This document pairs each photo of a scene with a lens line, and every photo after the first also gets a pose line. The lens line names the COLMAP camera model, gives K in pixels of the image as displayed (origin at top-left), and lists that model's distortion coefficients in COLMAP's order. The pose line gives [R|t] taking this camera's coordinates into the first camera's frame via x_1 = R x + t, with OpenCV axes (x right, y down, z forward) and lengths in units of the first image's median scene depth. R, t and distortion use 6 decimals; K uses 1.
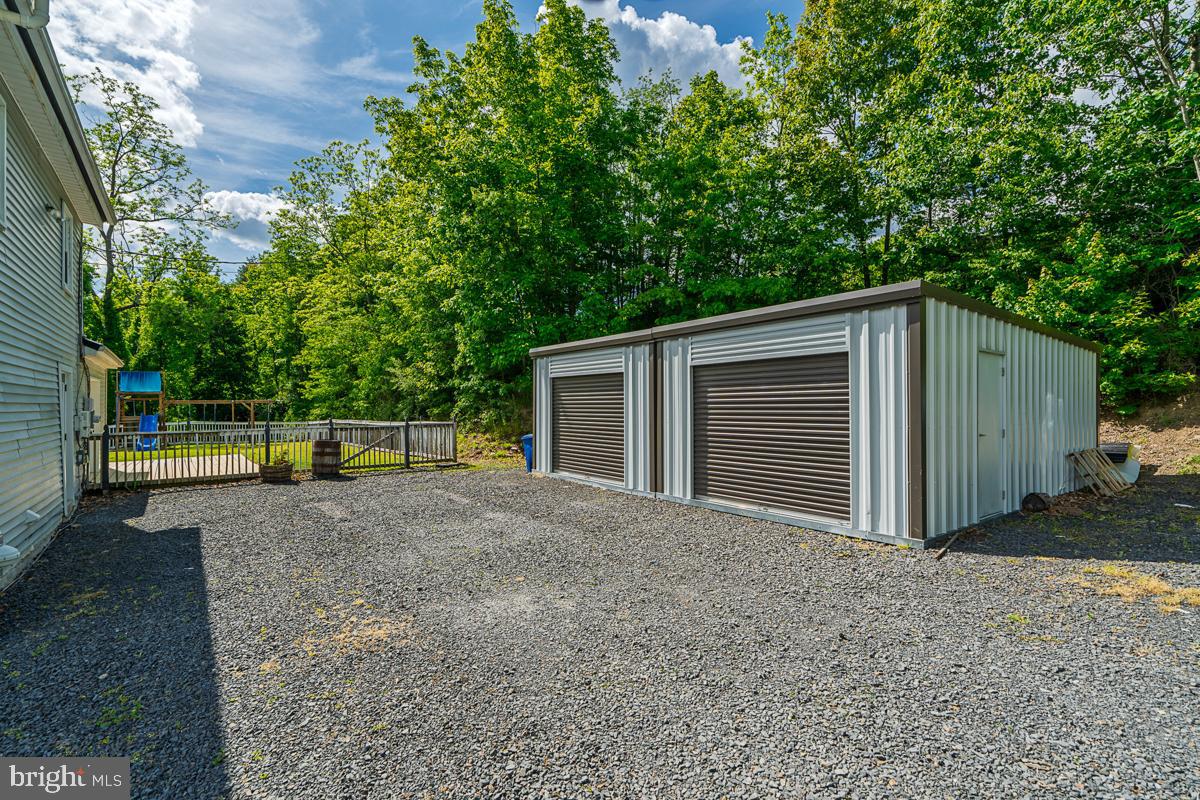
lens RADIAL K [[531.2, 0, 594.1], [0, 531.2, 407.3], [0, 0, 1]] dist [-0.004712, 0.000495]
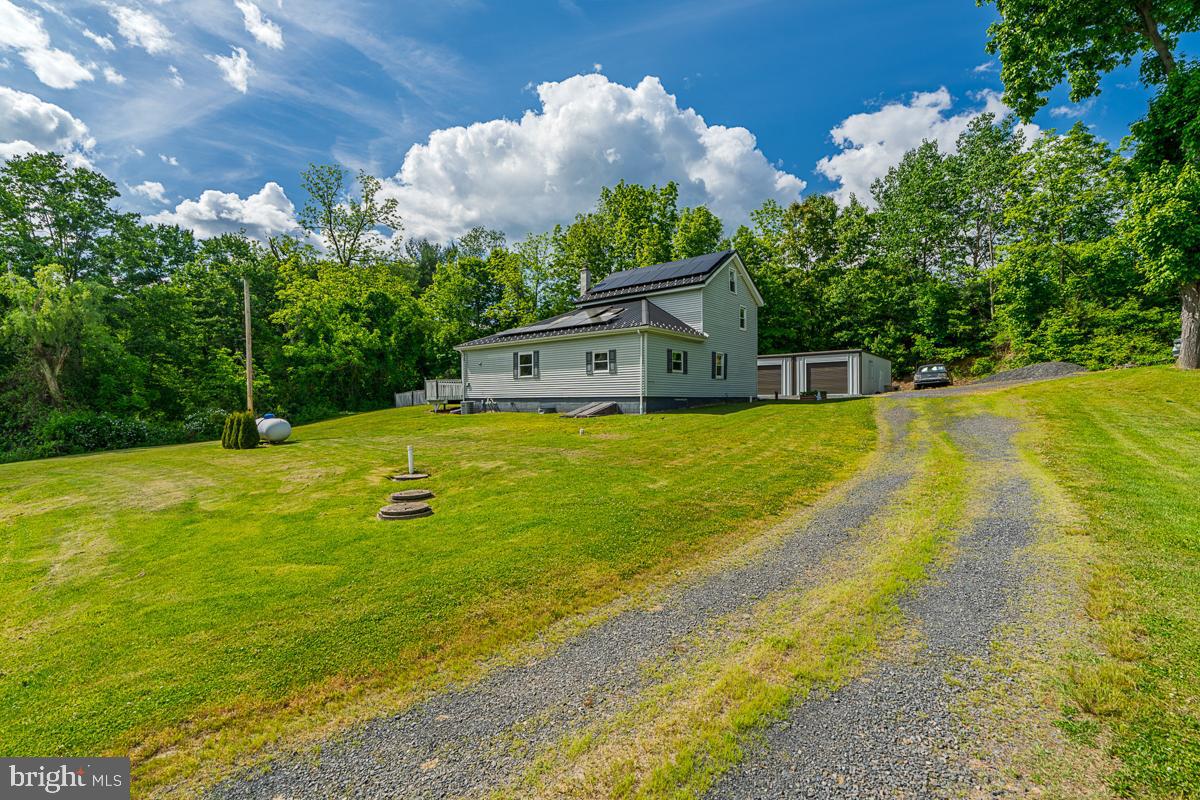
lens RADIAL K [[531.2, 0, 582.5], [0, 531.2, 413.0], [0, 0, 1]] dist [-0.004712, 0.000495]
pose [[0.979321, -0.006043, 0.202224, -2.035036], [0.001744, 0.999769, 0.021431, 0.187817], [-0.202307, -0.020635, 0.979105, -2.335031]]
